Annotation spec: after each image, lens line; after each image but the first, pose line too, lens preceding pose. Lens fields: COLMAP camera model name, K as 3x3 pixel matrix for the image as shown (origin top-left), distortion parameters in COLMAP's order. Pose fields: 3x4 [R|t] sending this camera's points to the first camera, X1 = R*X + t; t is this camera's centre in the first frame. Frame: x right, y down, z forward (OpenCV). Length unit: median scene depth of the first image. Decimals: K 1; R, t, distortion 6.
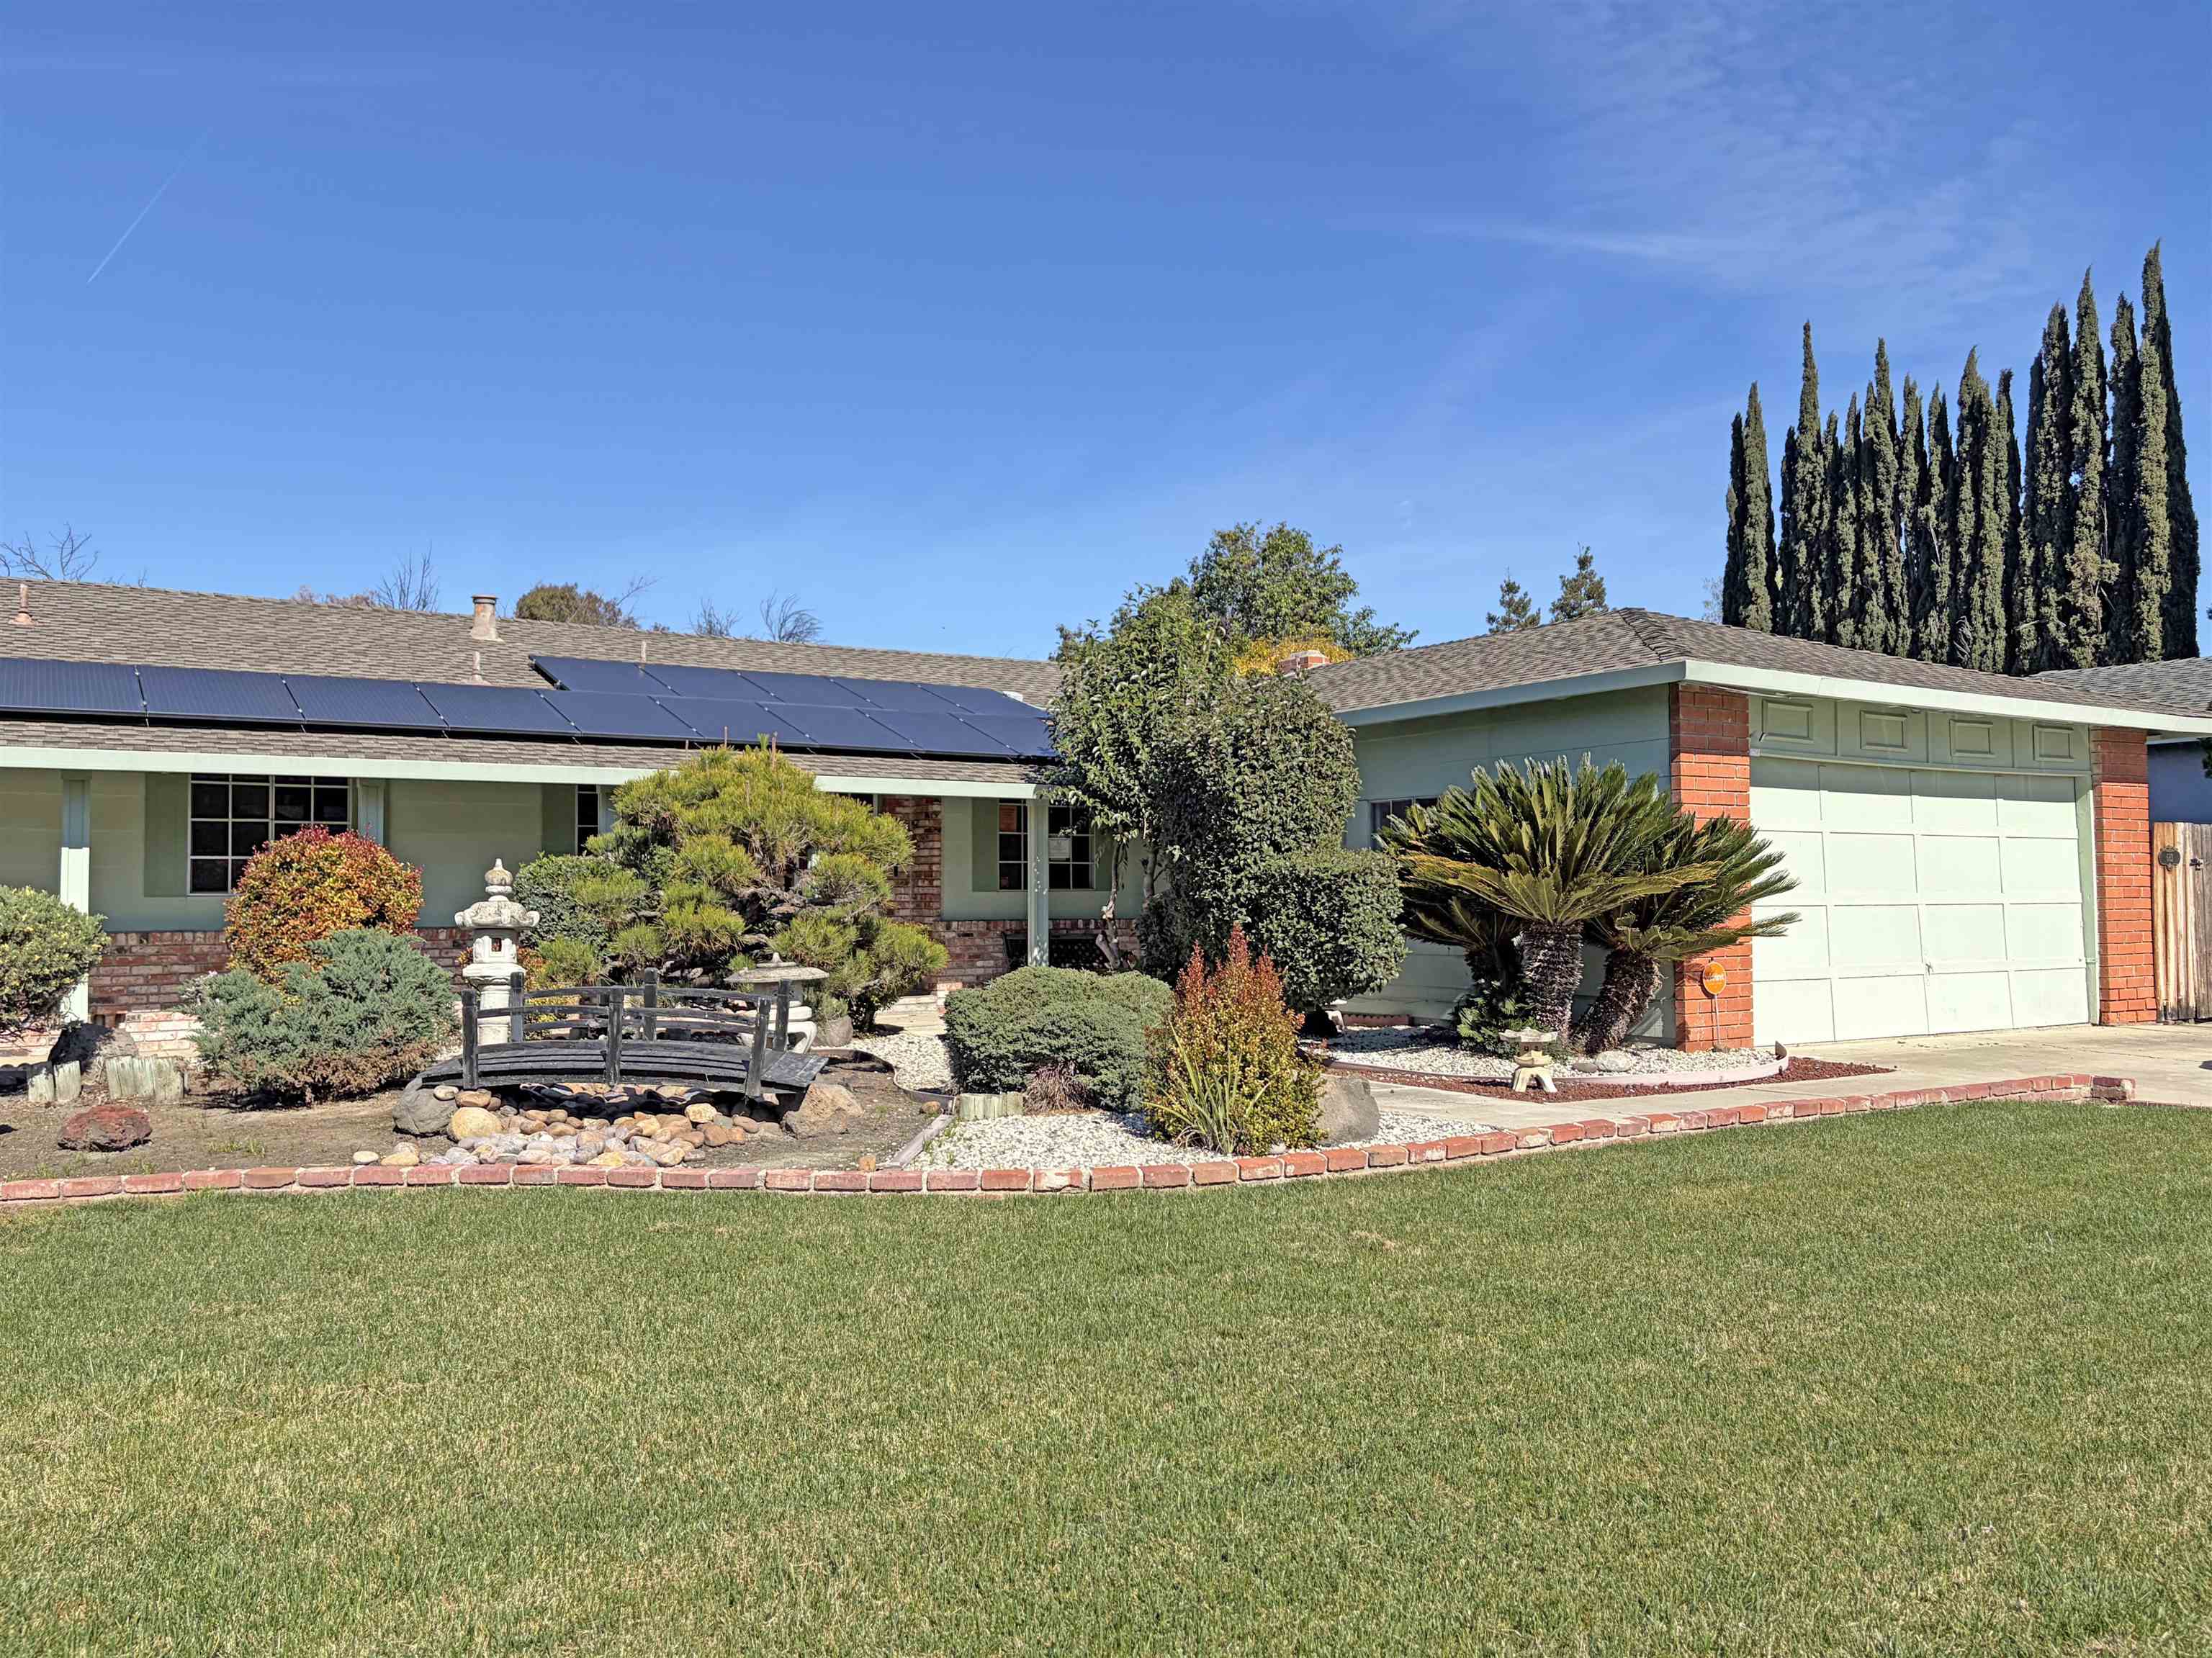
lens RADIAL K [[1665.8, 0, 1037.9], [0, 1665.8, 836.9], [0, 0, 1]] dist [0.121648, -0.222891]
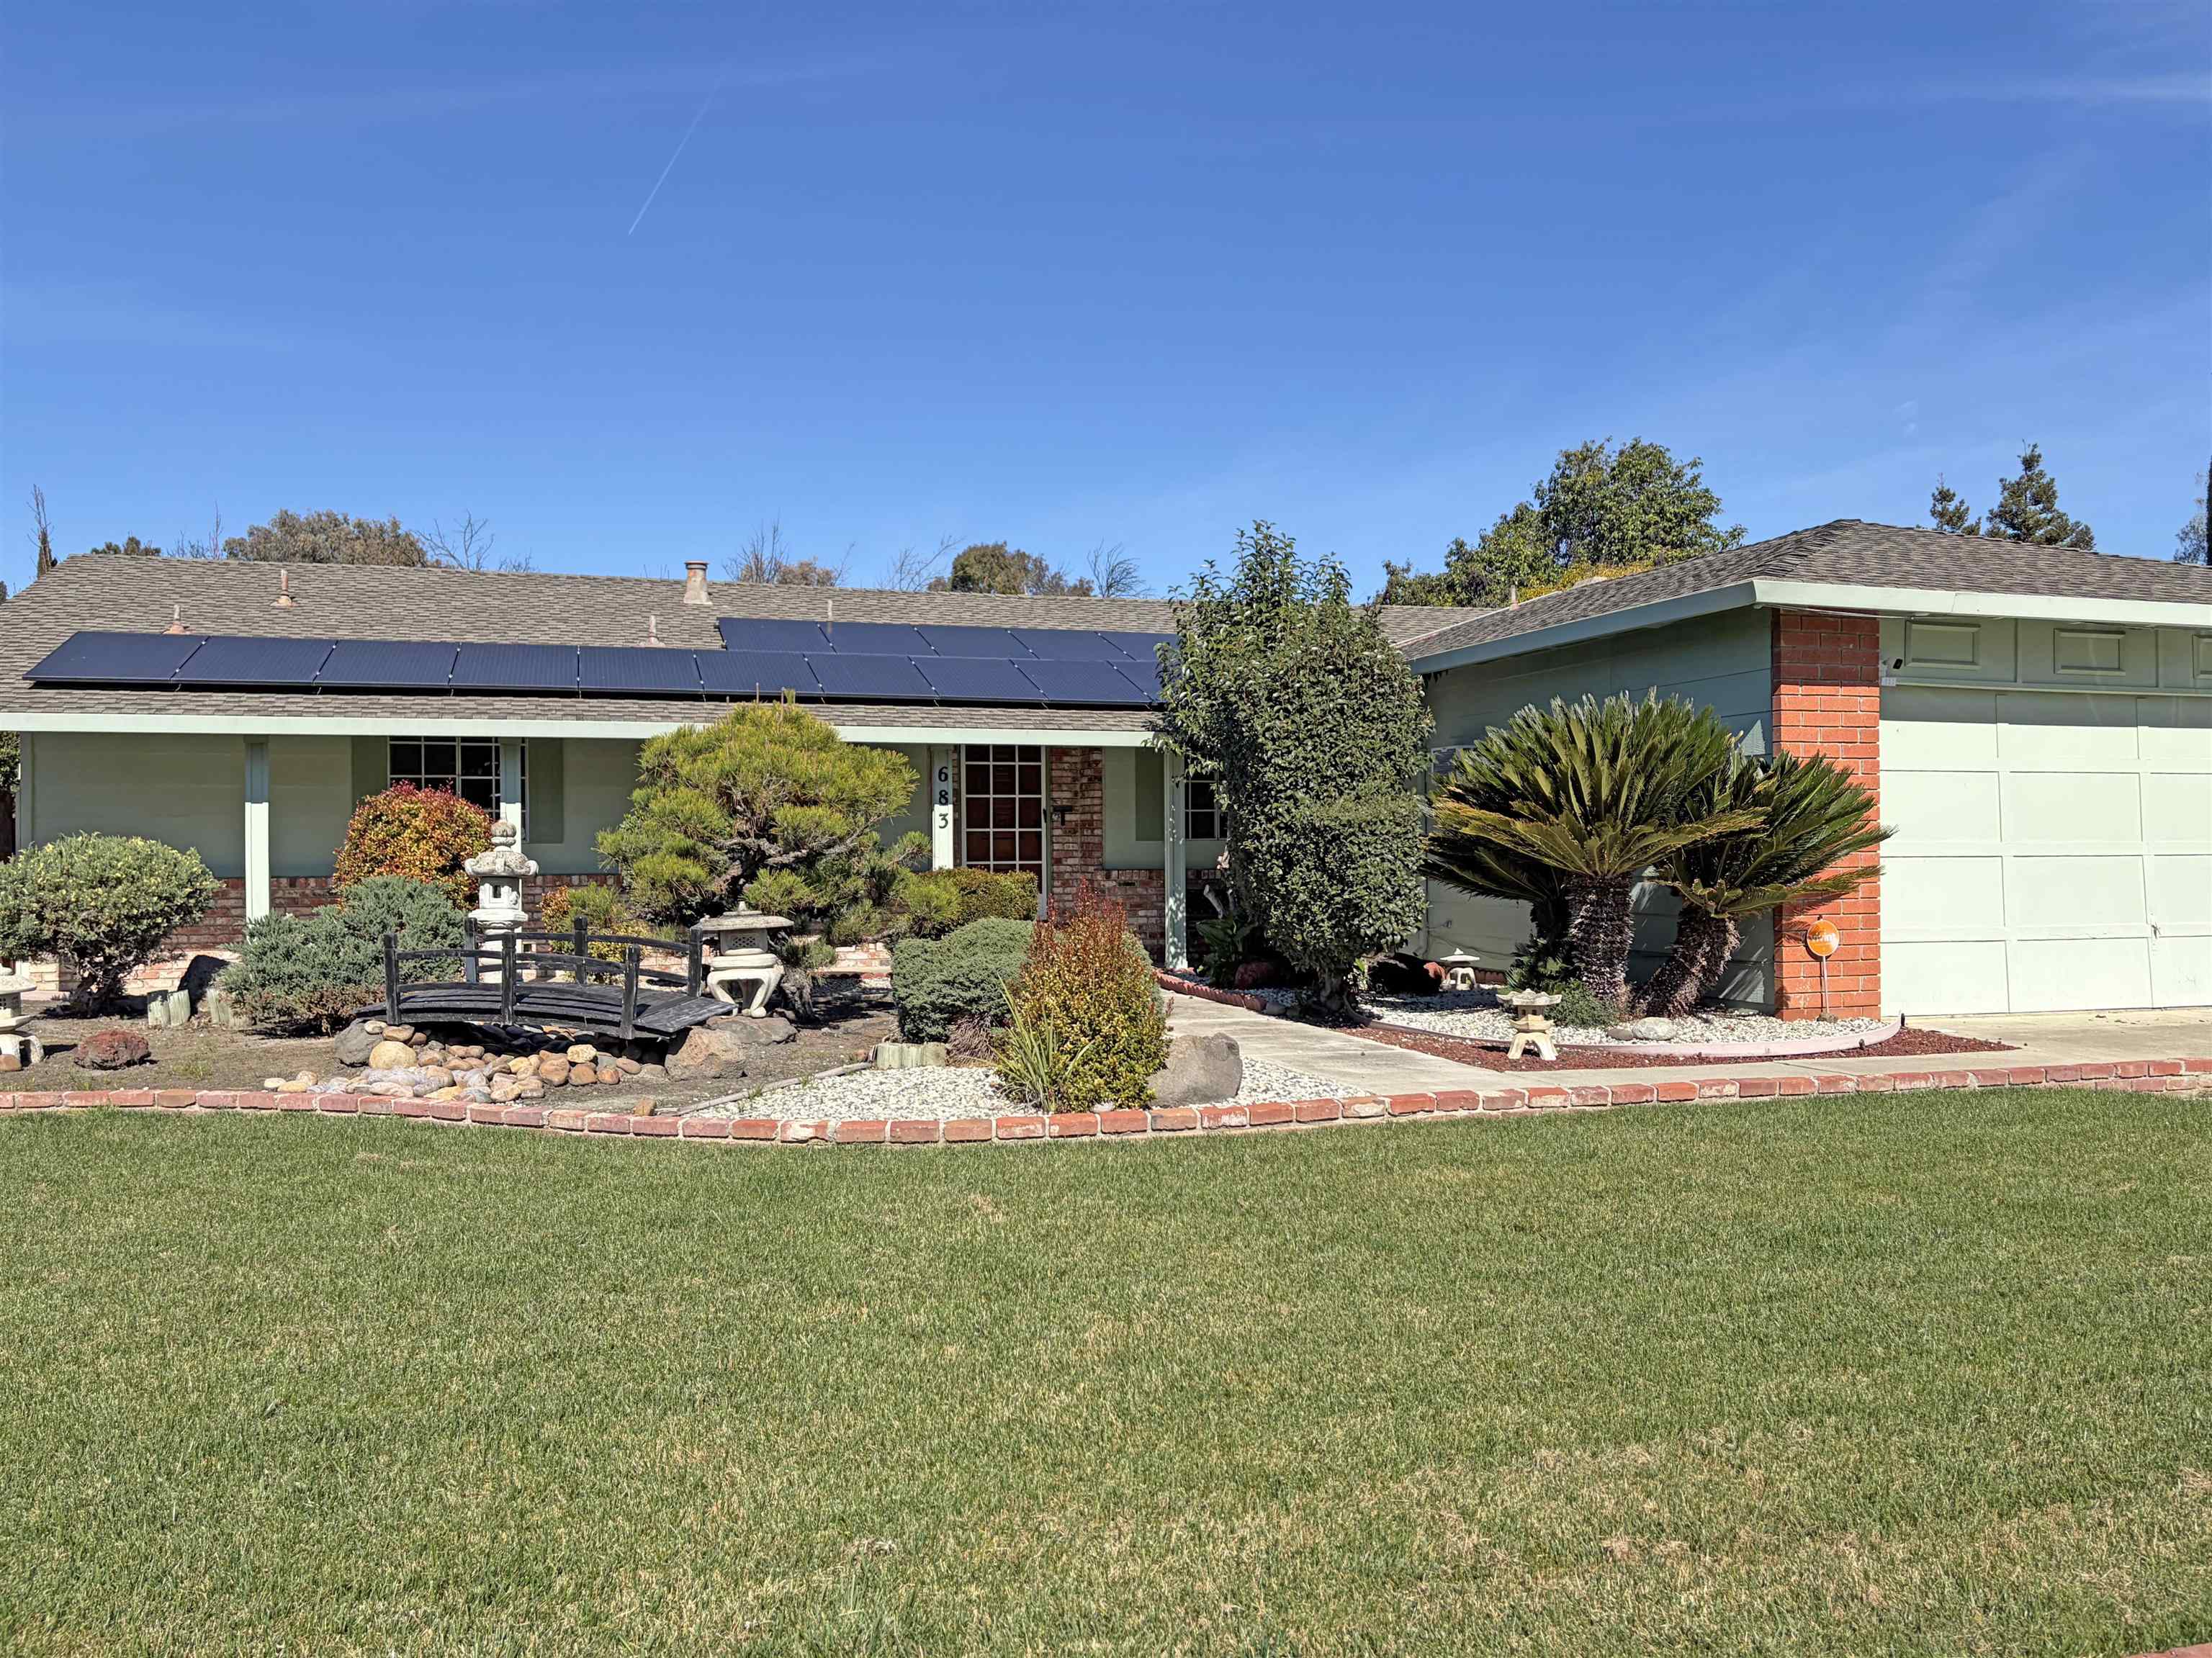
lens RADIAL K [[1665.8, 0, 1037.9], [0, 1665.8, 836.9], [0, 0, 1]] dist [0.121648, -0.222891]
pose [[0.966388, -0.000967, -0.257087, 0.241512], [0.009298, 0.999470, 0.031193, -0.001166], [0.256921, -0.032535, 0.965885, 0.040902]]
